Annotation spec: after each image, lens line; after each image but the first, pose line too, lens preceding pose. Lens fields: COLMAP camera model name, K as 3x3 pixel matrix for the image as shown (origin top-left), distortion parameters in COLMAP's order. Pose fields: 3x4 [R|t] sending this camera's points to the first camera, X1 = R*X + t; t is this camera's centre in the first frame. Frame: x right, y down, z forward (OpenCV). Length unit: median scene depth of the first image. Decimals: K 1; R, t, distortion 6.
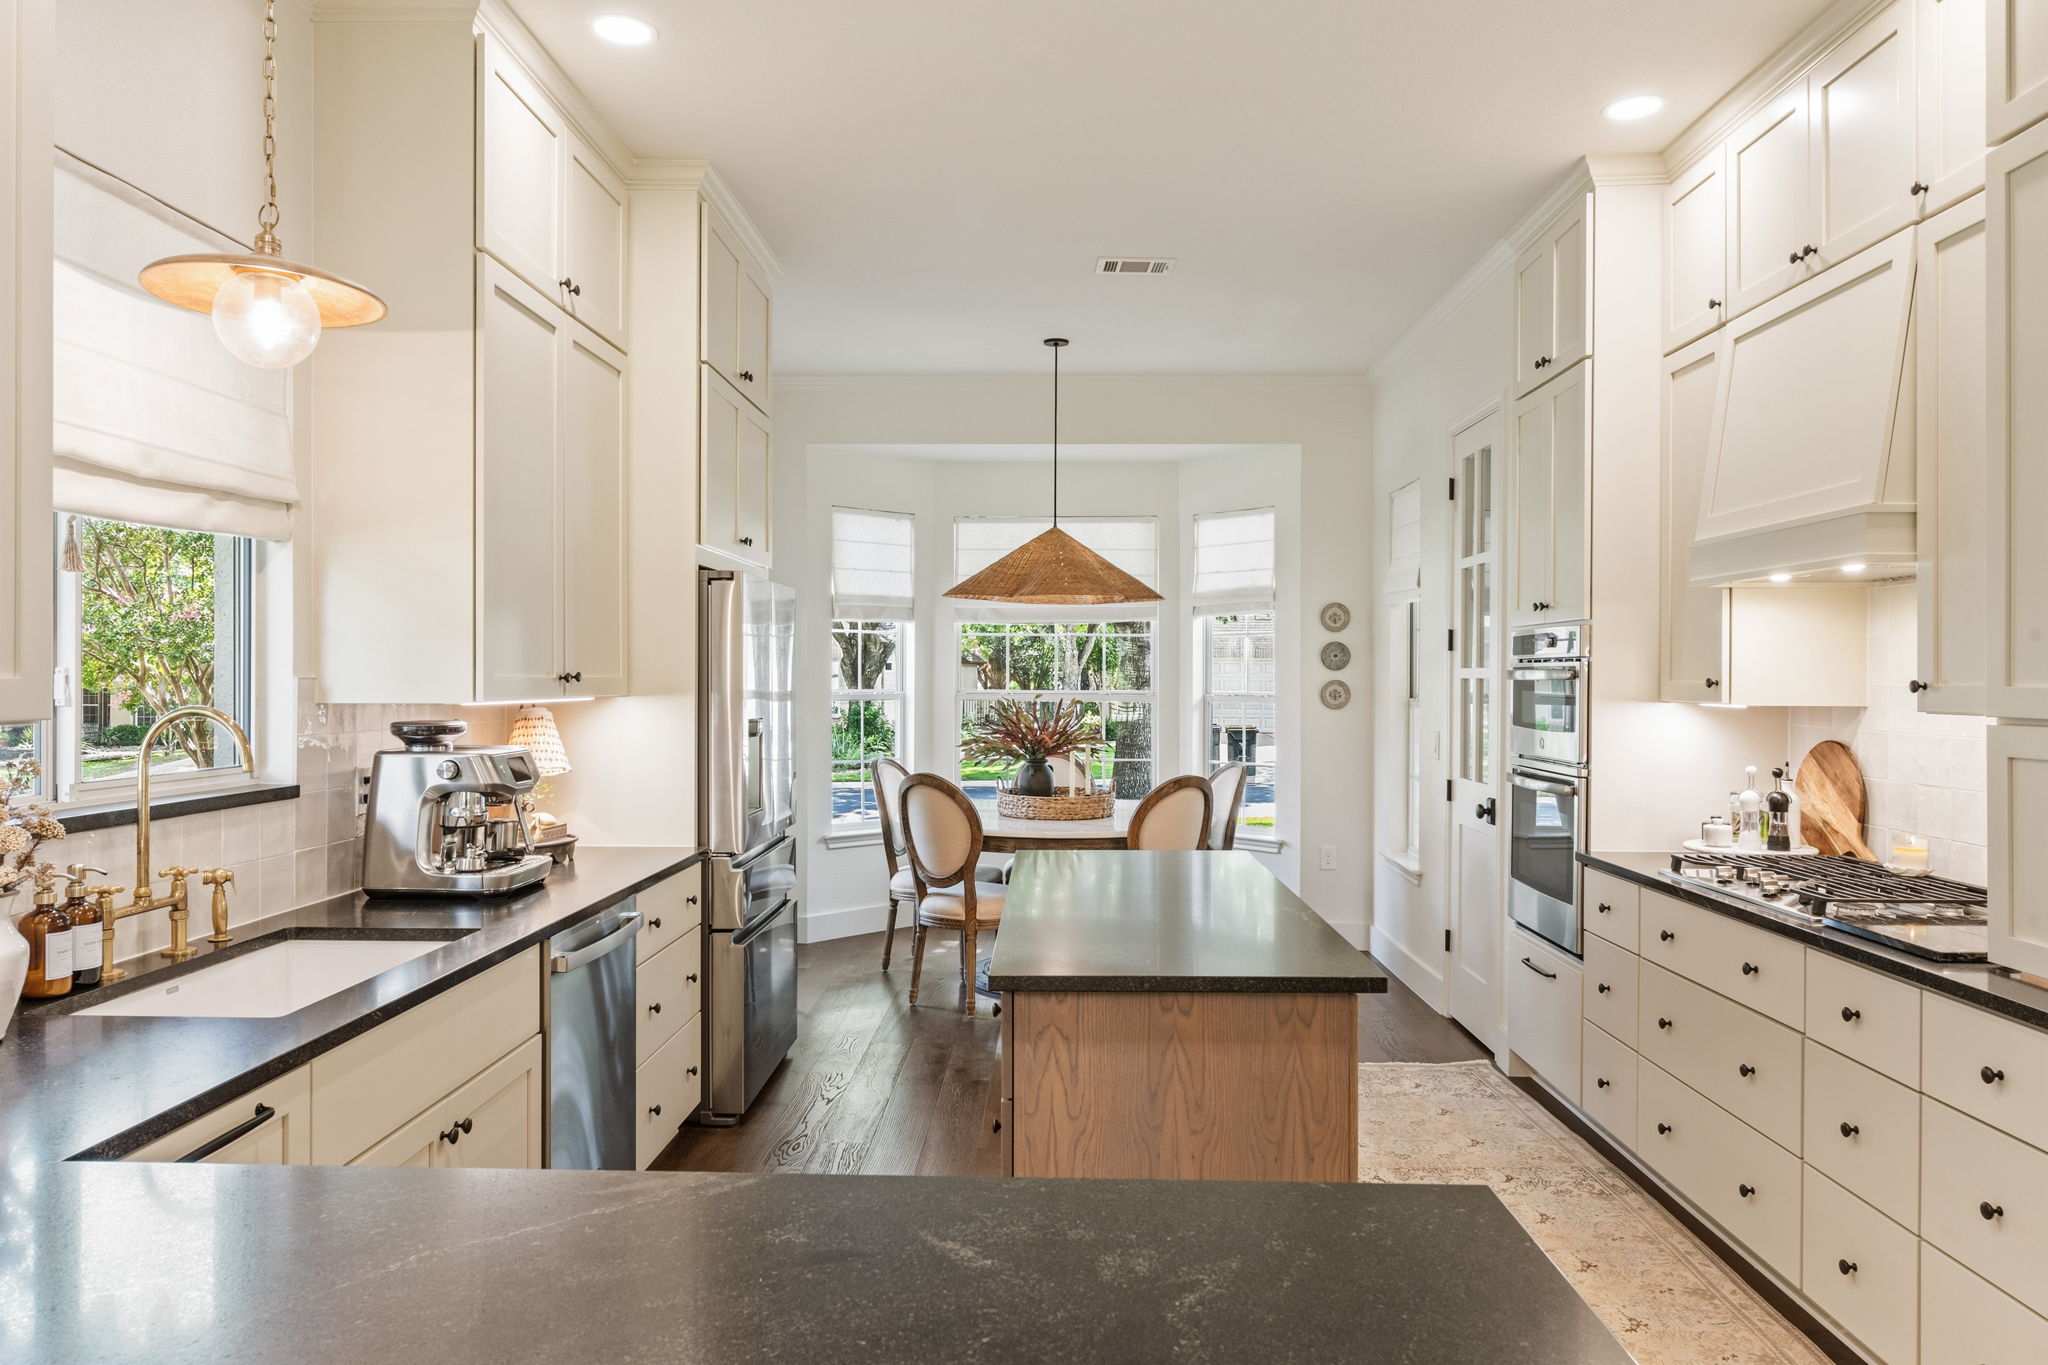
lens RADIAL K [[1332.1, 0, 1012.8], [0, 1332.1, 678.5], [0, 0, 1]] dist [-0.001190, -0.001395]
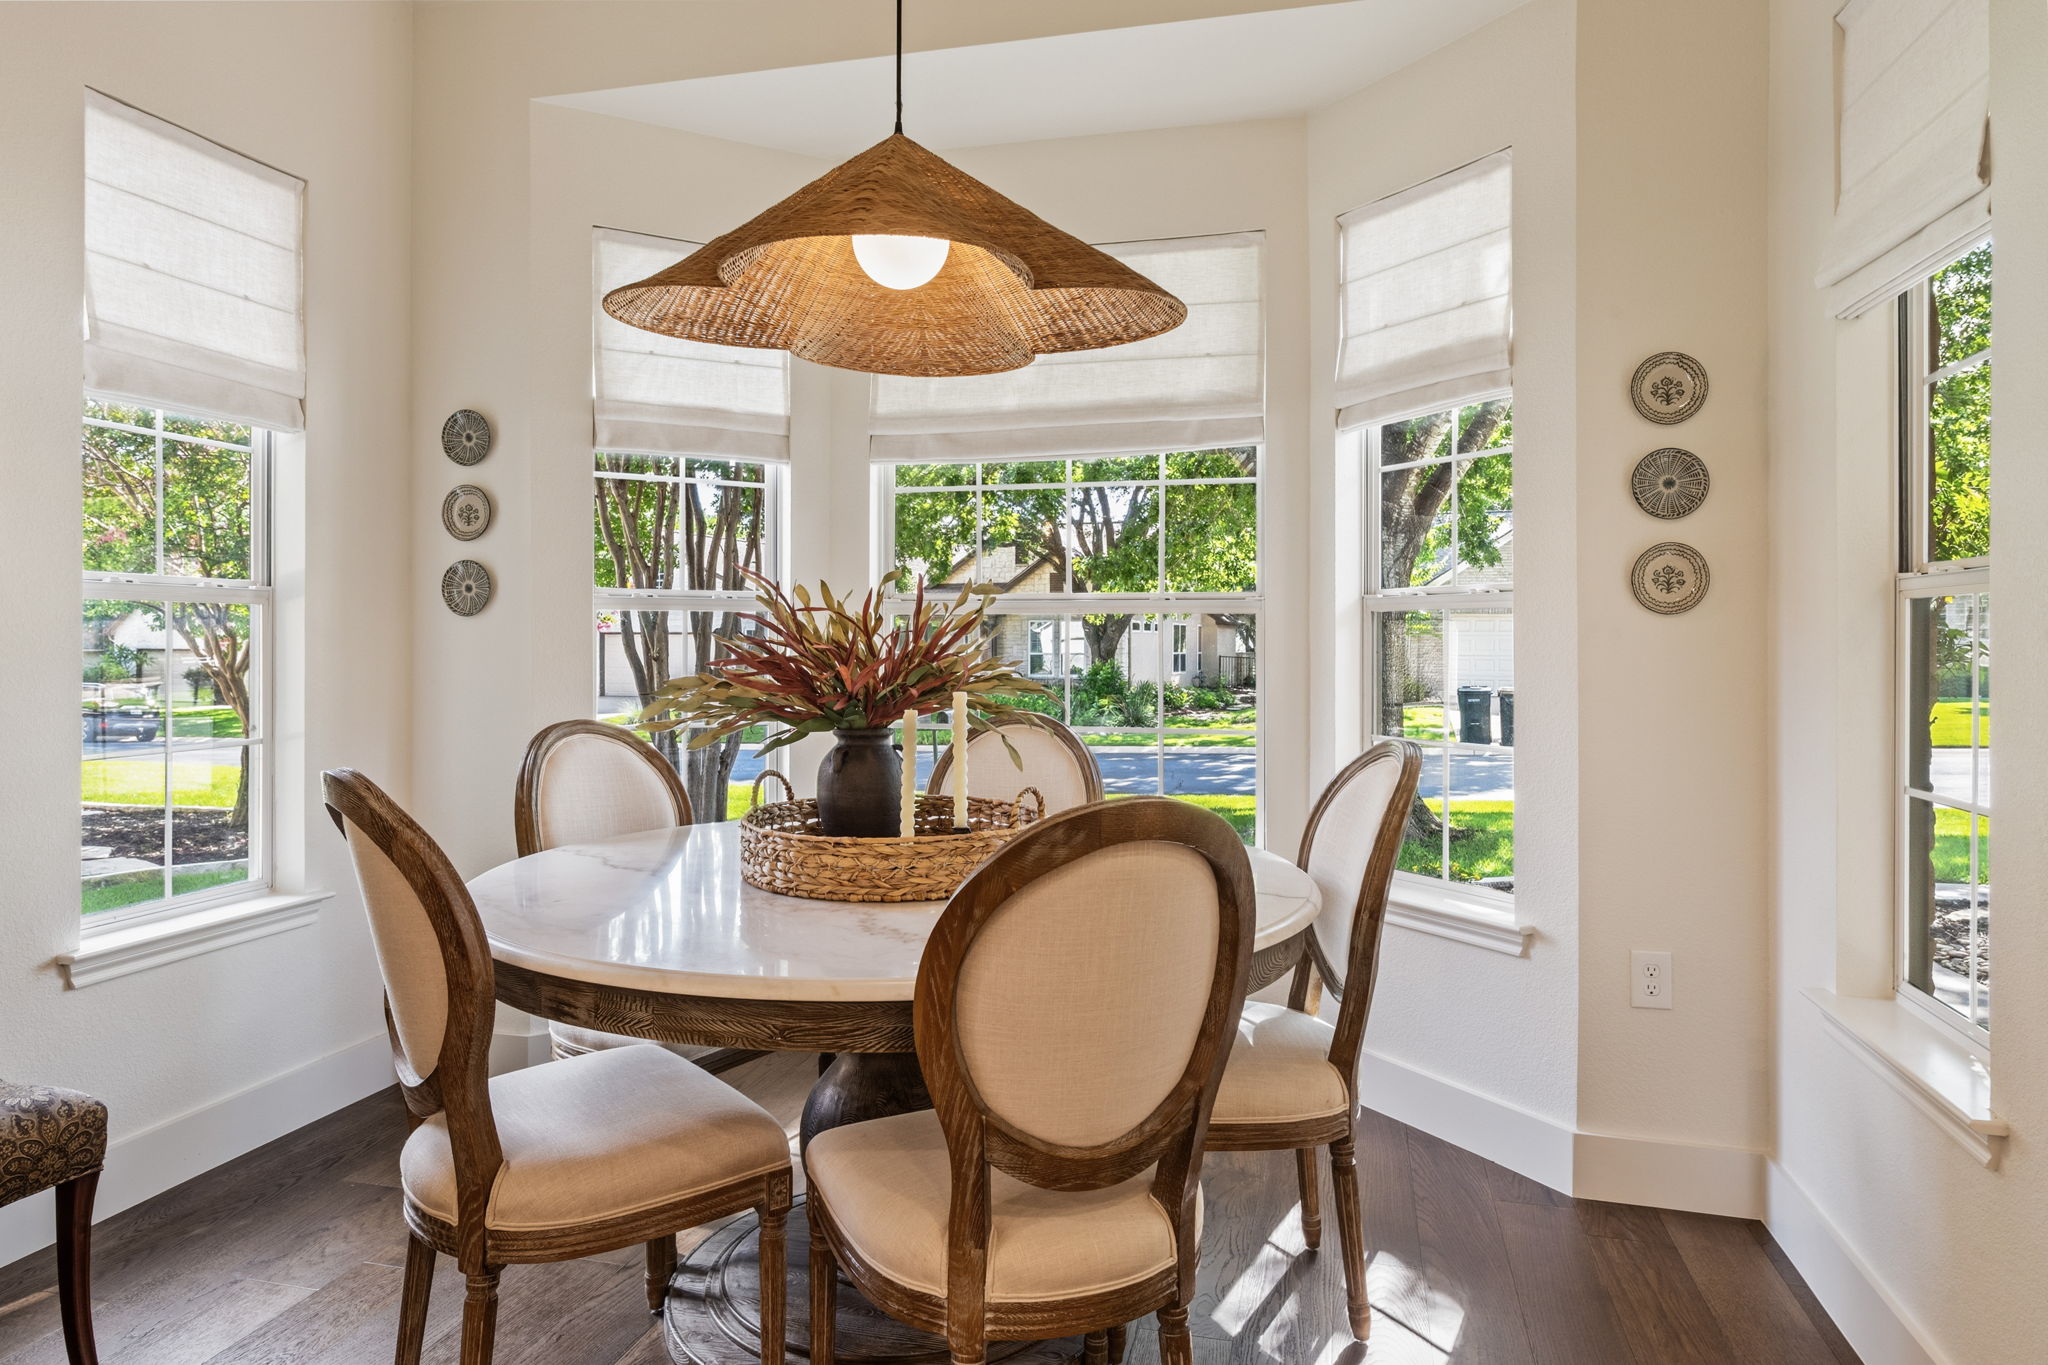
lens RADIAL K [[1333.7, 0, 1002.3], [0, 1333.7, 631.9], [0, 0, 1]] dist [0.001632, -0.000737]
pose [[0.978665, -0.002085, -0.205452, 0.239922], [0.000642, 0.999975, -0.007090, 0.058785], [0.205461, 0.006807, 0.978642, 1.061431]]
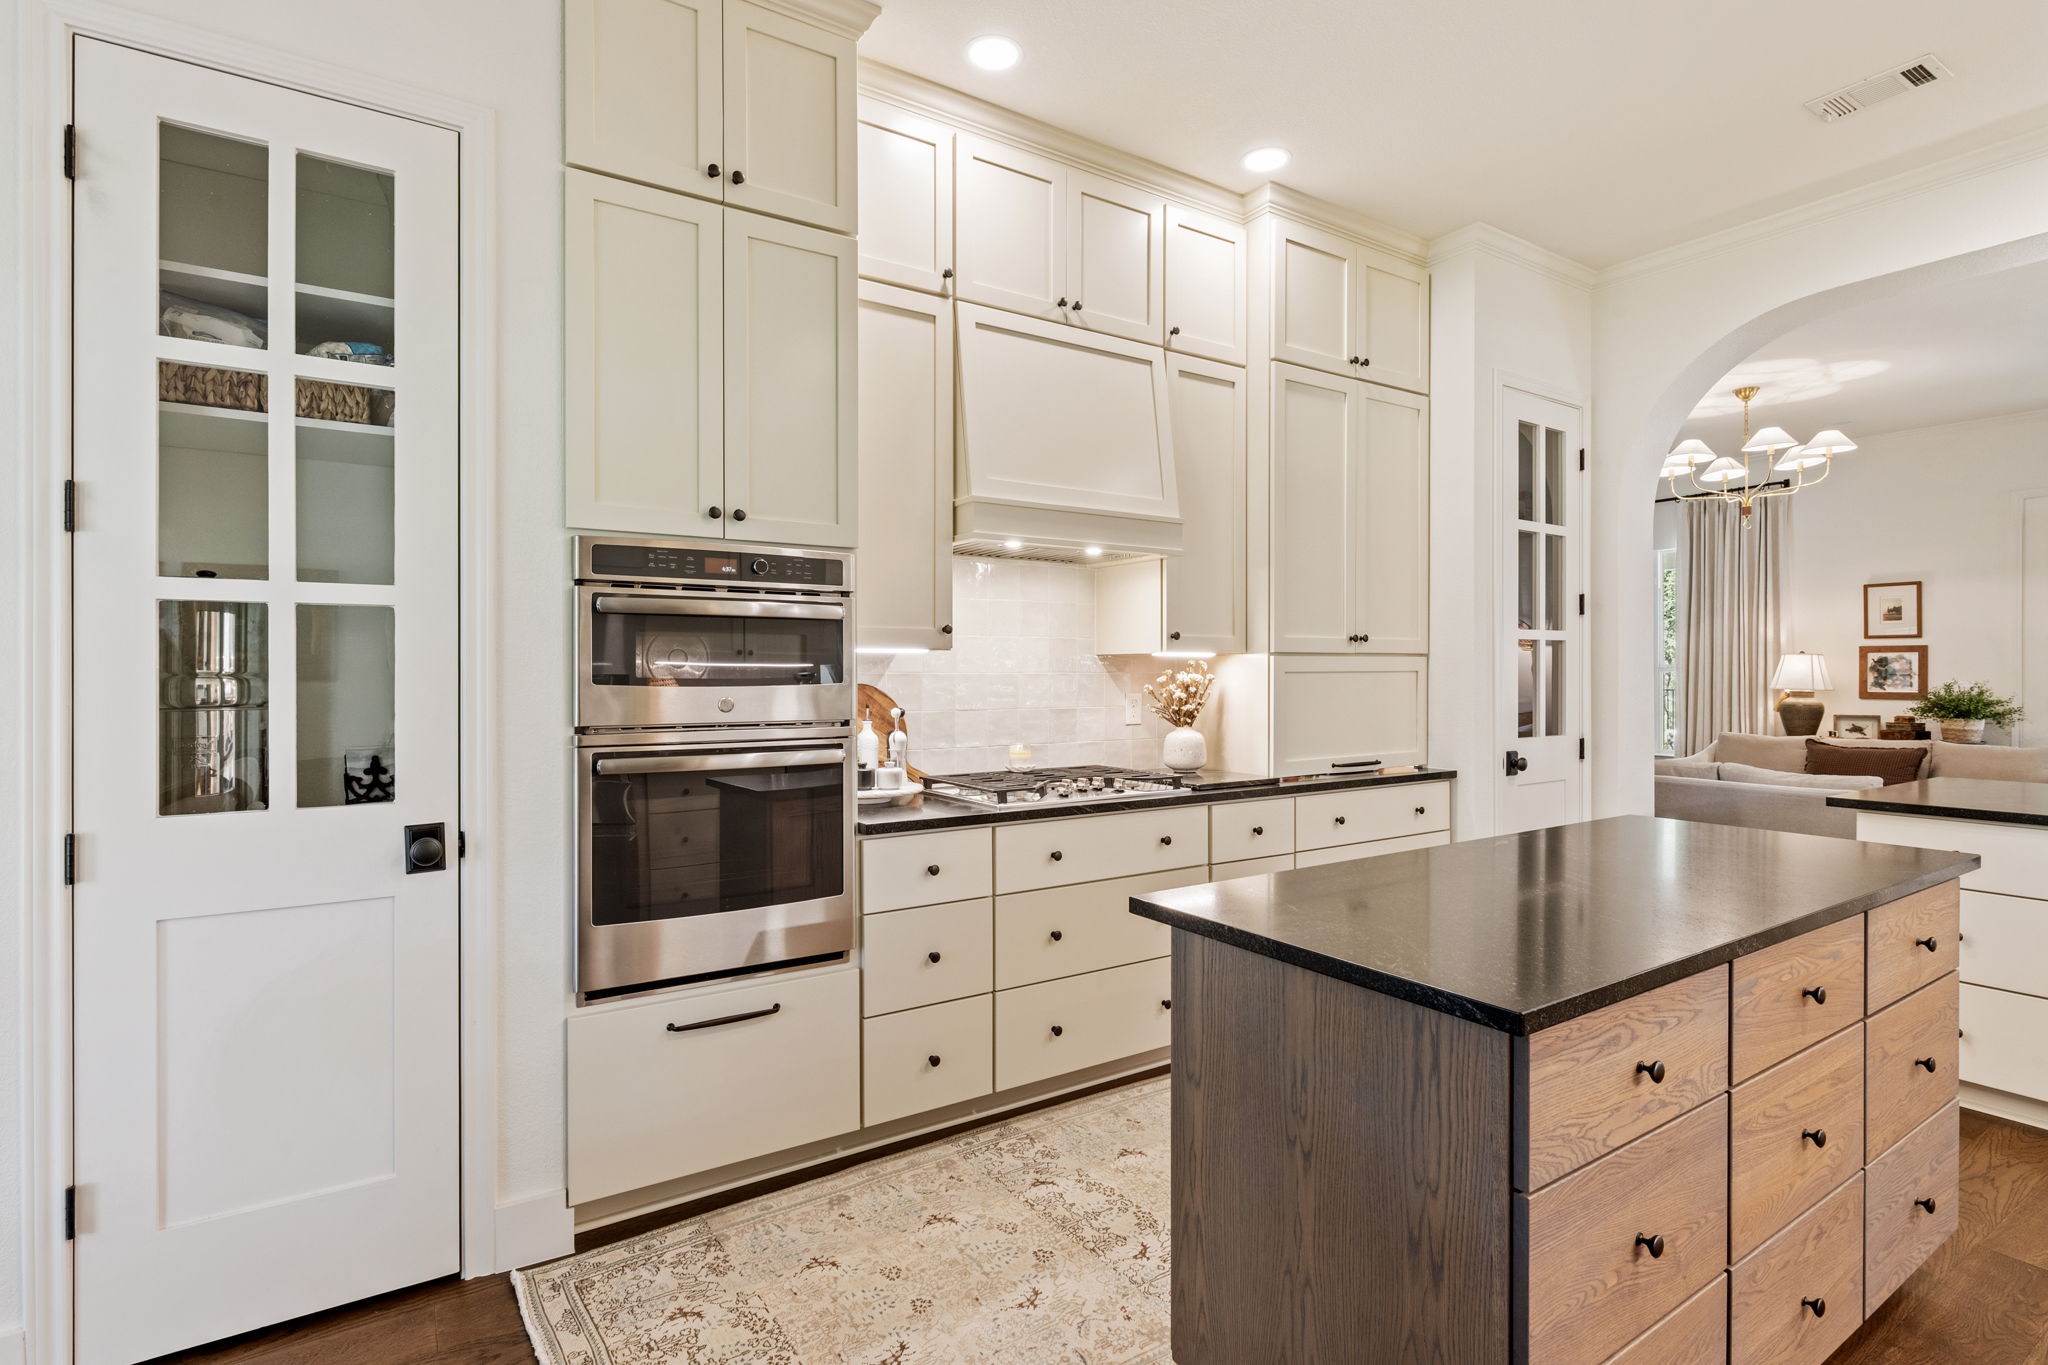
lens RADIAL K [[987.1, 0, 1031.1], [0, 987.1, 665.9], [0, 0, 1]] dist [-0.005370, -0.000794]
pose [[-0.572487, -0.003480, 0.819907, -0.158396], [-0.002184, 0.999994, 0.002720, 0.030402], [-0.819911, -0.000233, -0.572491, 1.382496]]
